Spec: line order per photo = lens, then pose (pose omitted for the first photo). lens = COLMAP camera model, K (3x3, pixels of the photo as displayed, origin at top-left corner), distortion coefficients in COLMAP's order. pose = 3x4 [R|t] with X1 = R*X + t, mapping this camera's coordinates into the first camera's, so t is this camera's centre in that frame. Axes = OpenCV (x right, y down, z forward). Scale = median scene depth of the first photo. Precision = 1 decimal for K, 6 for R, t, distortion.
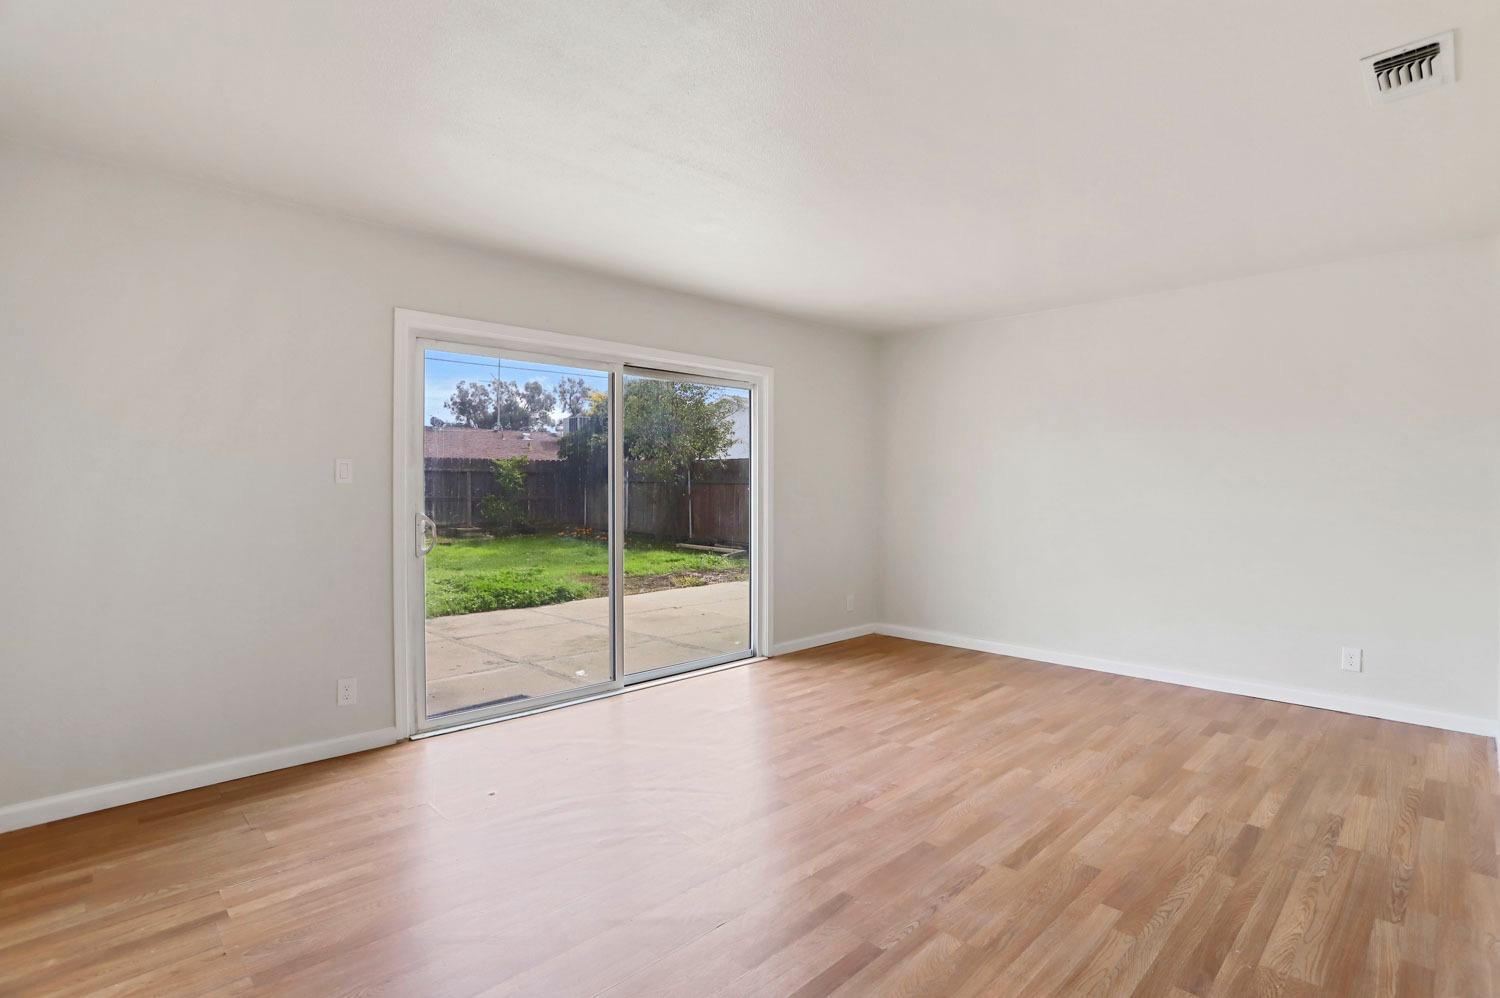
lens RADIAL K [[723.9, 0, 761.3], [0, 723.9, 489.7], [0, 0, 1]] dist [-0.066021, 0.021005]
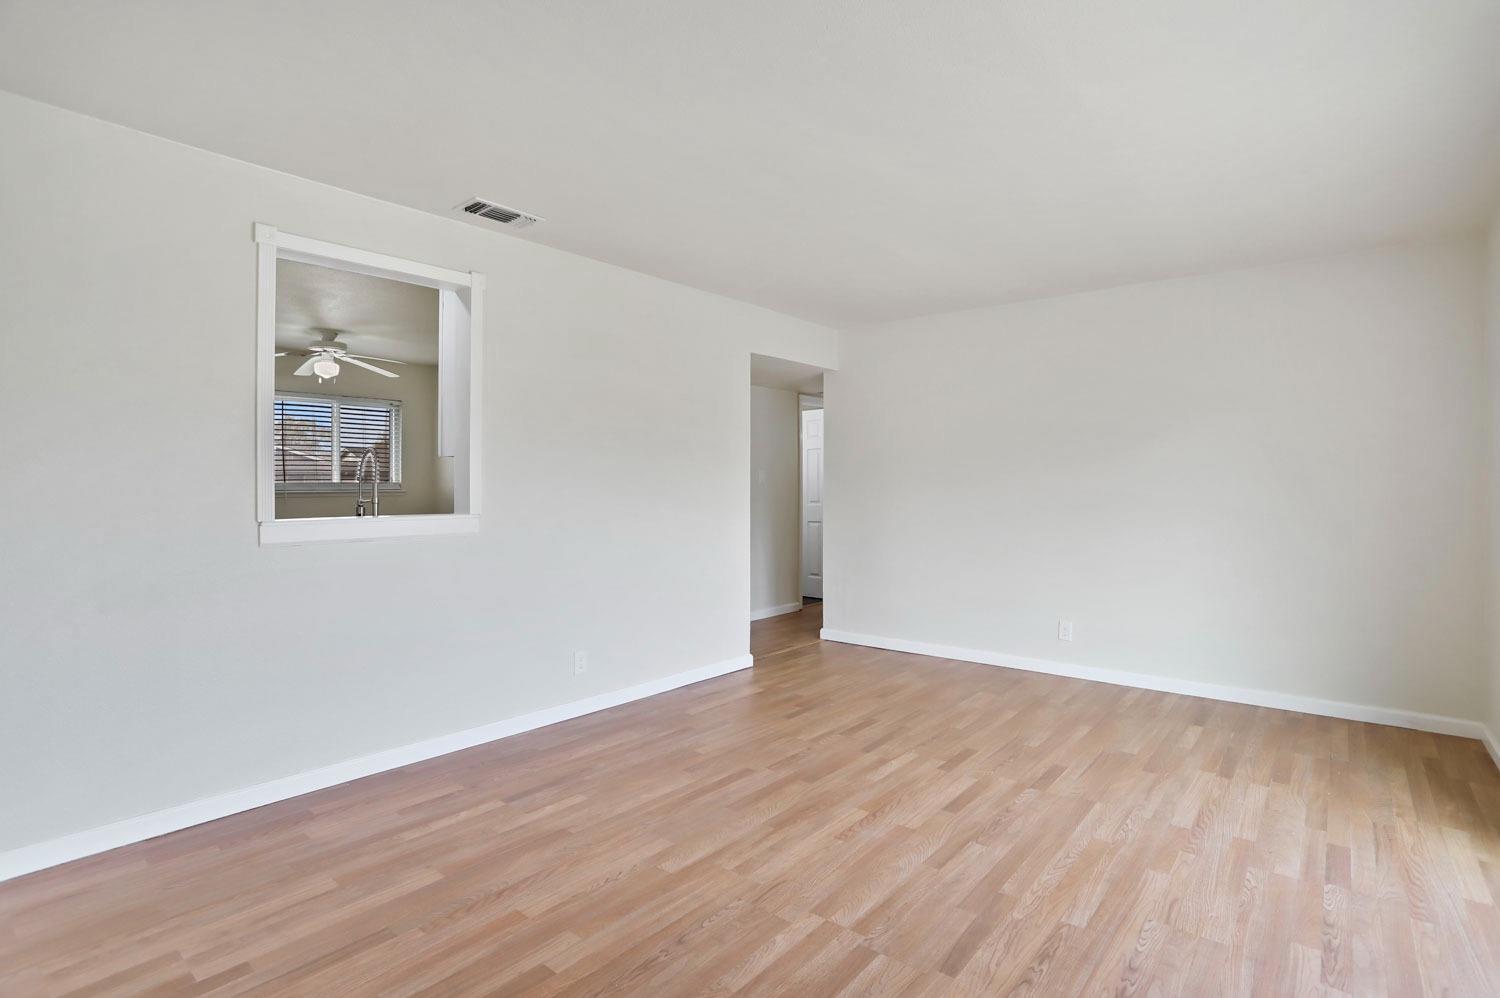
lens RADIAL K [[723.9, 0, 761.3], [0, 723.9, 489.7], [0, 0, 1]] dist [-0.066021, 0.021005]
pose [[-0.994787, -0.000679, -0.101972, 0.351773], [-0.001228, 0.999985, 0.005323, -0.004921], [0.101967, 0.005421, -0.994773, 1.765312]]
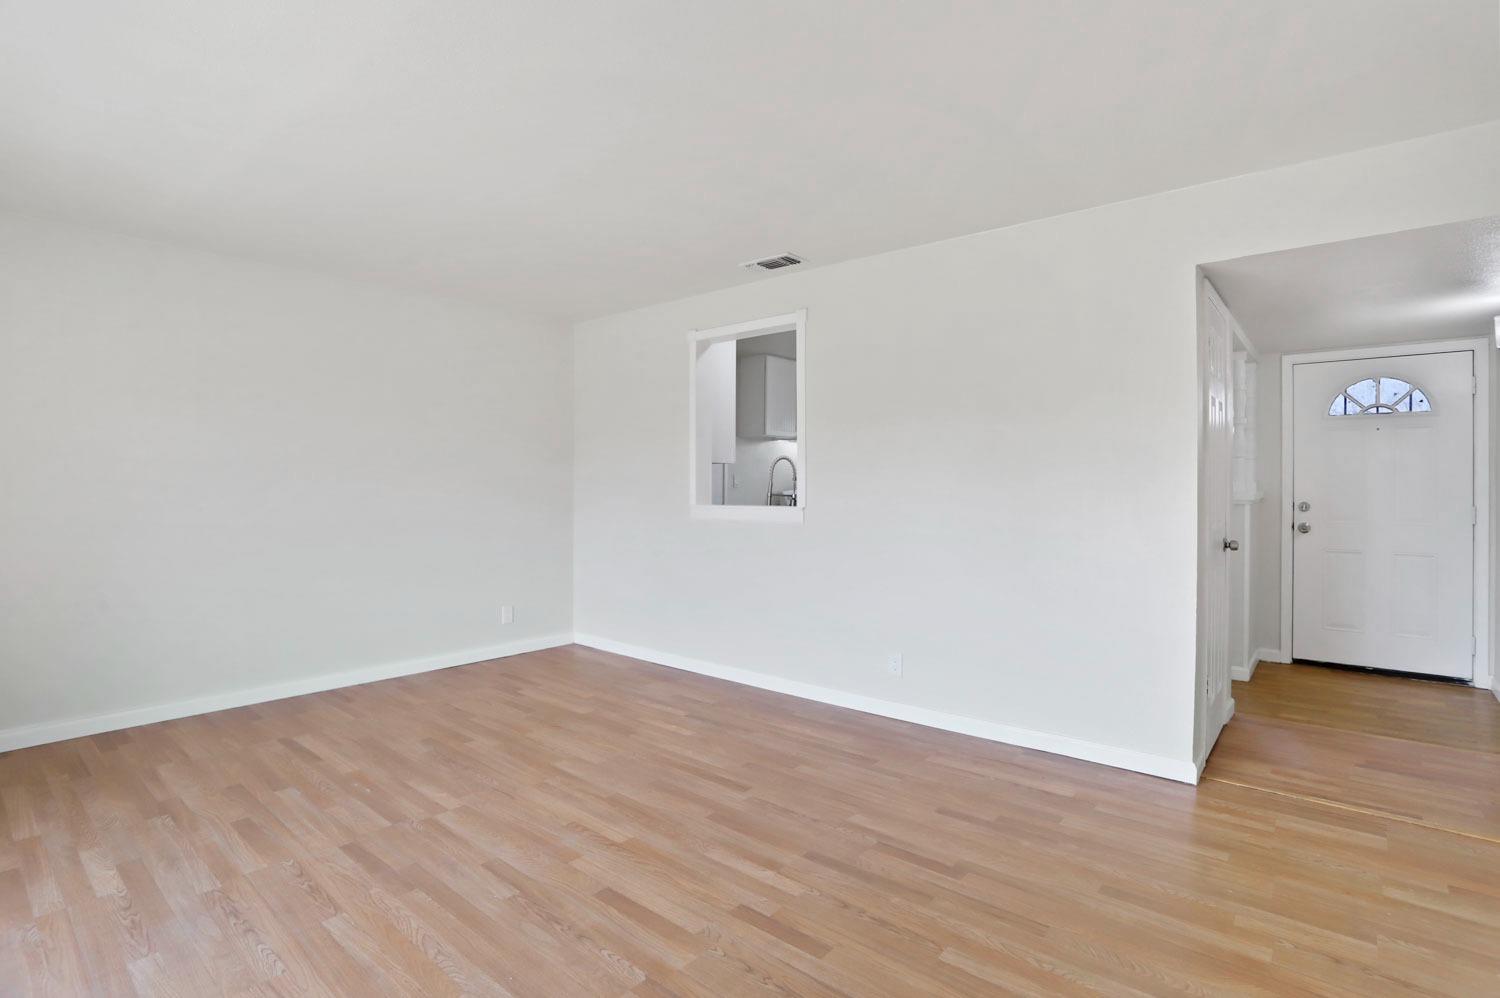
lens RADIAL K [[723.9, 0, 761.3], [0, 723.9, 489.7], [0, 0, 1]] dist [-0.066021, 0.021005]
pose [[-0.100463, -0.003831, 0.994933, -0.677156], [-0.001373, 0.999992, 0.003712, 0.000930], [-0.994940, -0.000993, -0.100468, 0.825717]]
